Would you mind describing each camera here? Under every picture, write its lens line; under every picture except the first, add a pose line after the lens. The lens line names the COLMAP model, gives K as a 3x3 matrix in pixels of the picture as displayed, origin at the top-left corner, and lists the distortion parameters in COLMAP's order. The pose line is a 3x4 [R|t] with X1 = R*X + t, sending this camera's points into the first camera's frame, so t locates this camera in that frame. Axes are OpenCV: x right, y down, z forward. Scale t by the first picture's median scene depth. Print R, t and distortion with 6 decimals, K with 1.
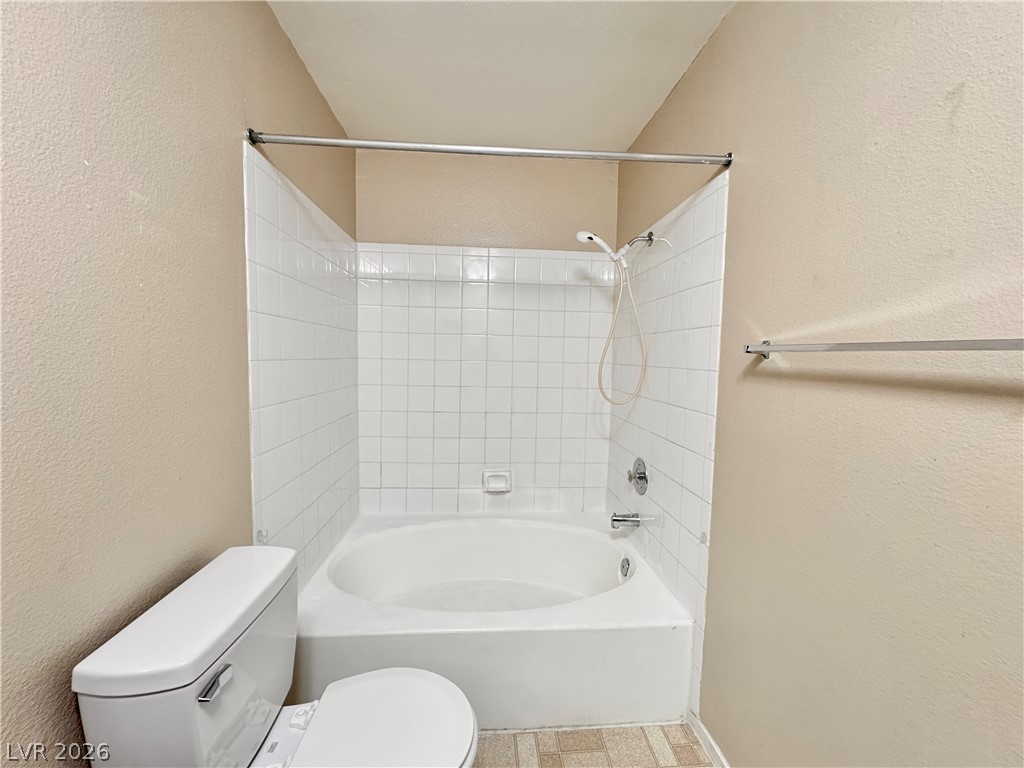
lens RADIAL K [[411.4, 0, 511.2], [0, 411.4, 383.0], [0, 0, 1]] dist [-0.003773, 0.000872]
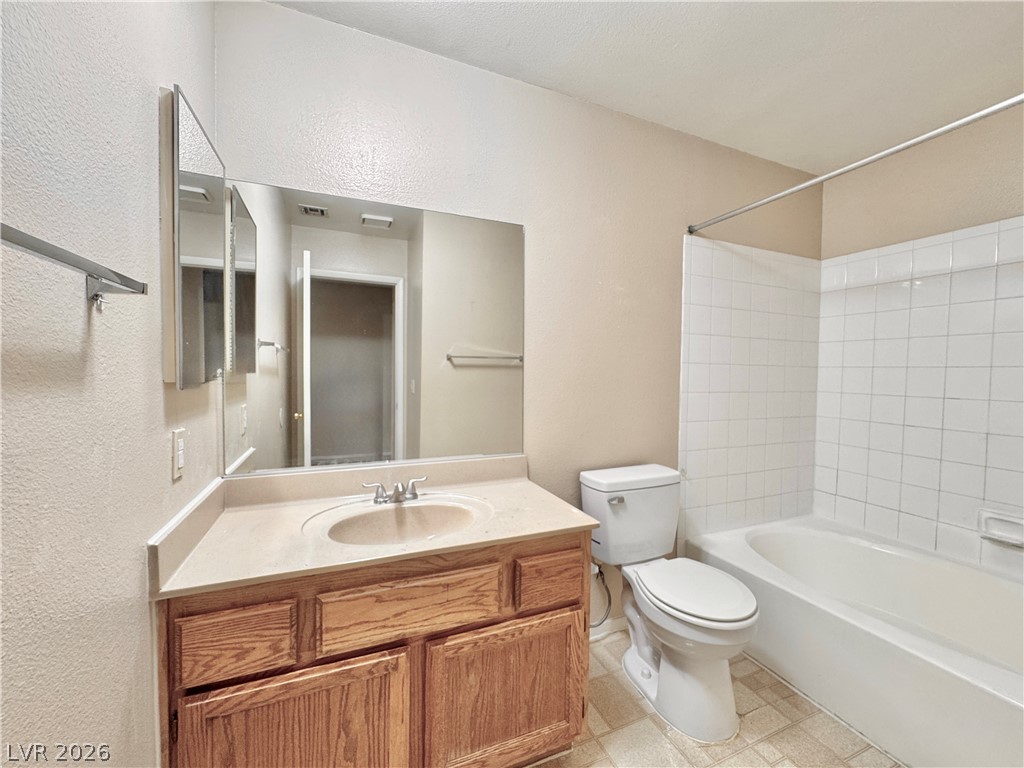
lens RADIAL K [[411.4, 0, 511.7], [0, 411.4, 384.4], [0, 0, 1]] dist [-0.003773, 0.000872]
pose [[0.321365, 0.018262, -0.946779, 0.389694], [-0.070209, 0.997522, -0.004590, 0.046838], [0.944349, 0.067948, 0.321851, -0.099171]]
